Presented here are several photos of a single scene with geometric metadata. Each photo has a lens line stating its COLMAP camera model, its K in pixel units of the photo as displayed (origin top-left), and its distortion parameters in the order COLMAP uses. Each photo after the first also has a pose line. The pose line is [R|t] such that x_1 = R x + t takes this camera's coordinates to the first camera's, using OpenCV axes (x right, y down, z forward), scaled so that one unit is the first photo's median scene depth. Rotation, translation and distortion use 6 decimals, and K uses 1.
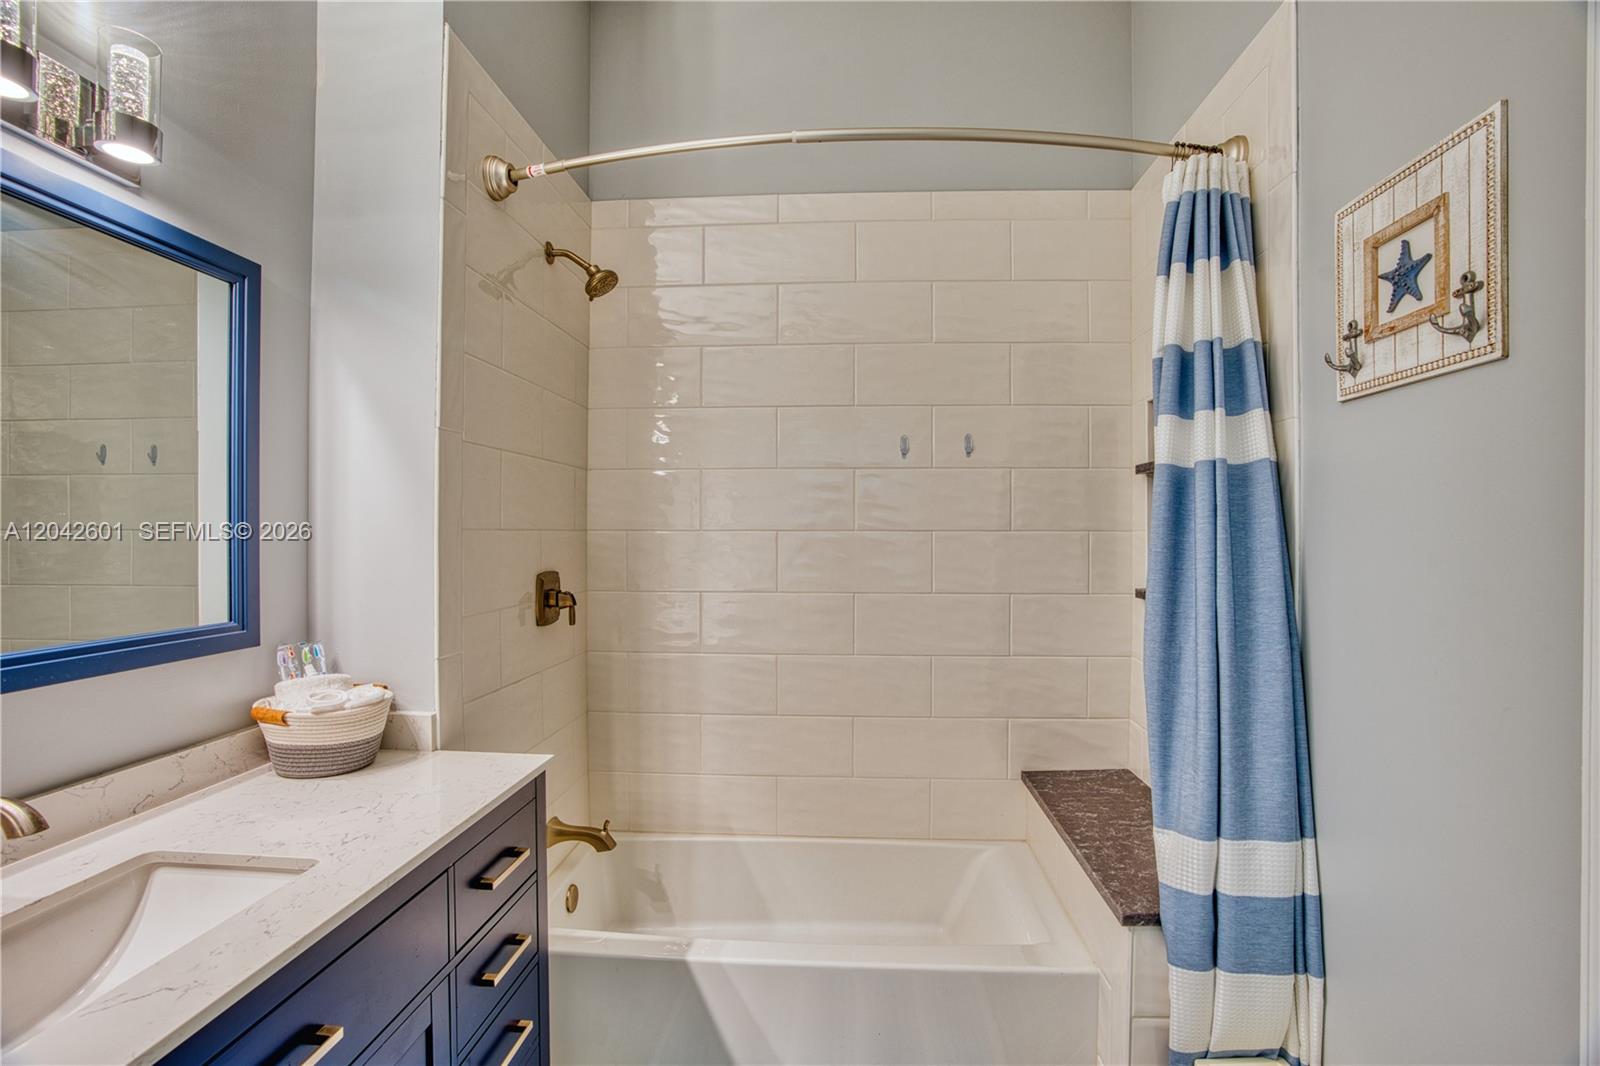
lens RADIAL K [[743.2, 0, 800.2], [0, 743.2, 538.7], [0, 0, 1]] dist [-0.053595, 0.020929]
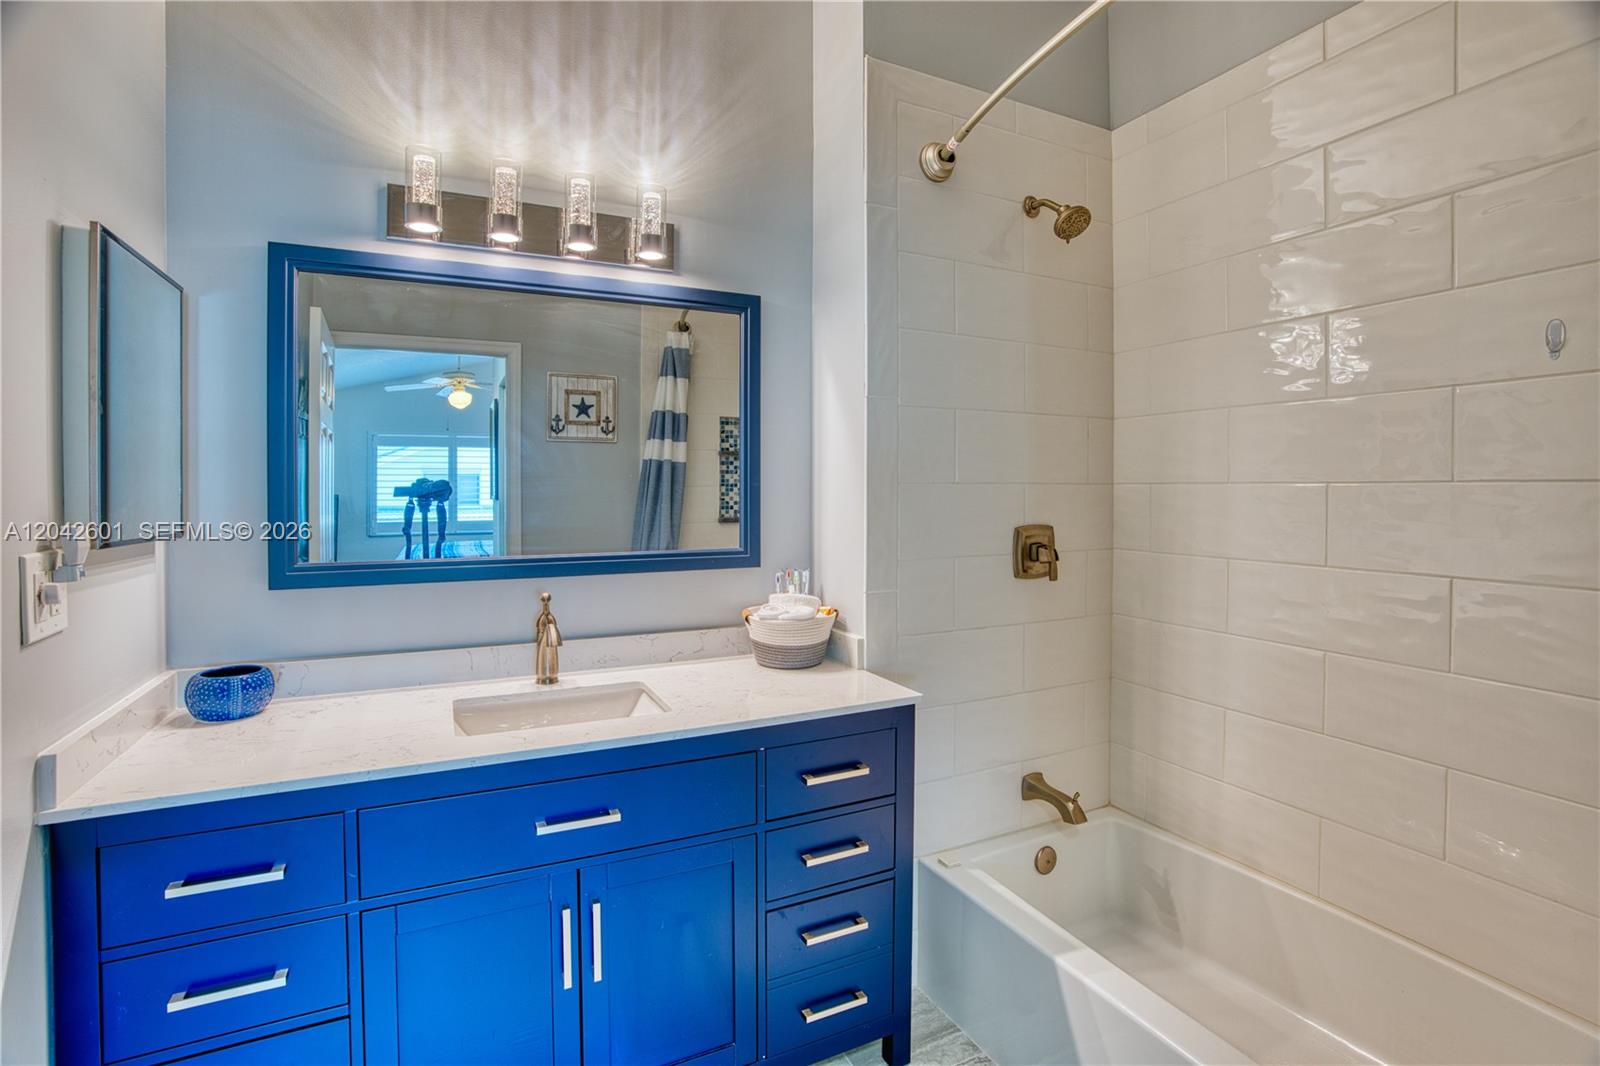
lens RADIAL K [[743.2, 0, 803.9], [0, 743.2, 497.0], [0, 0, 1]] dist [-0.053595, 0.020929]
pose [[0.524957, 0.006381, -0.851105, 0.348191], [-0.005442, 0.999977, 0.004141, 0.003854], [0.851112, 0.002458, 0.524979, 0.210844]]
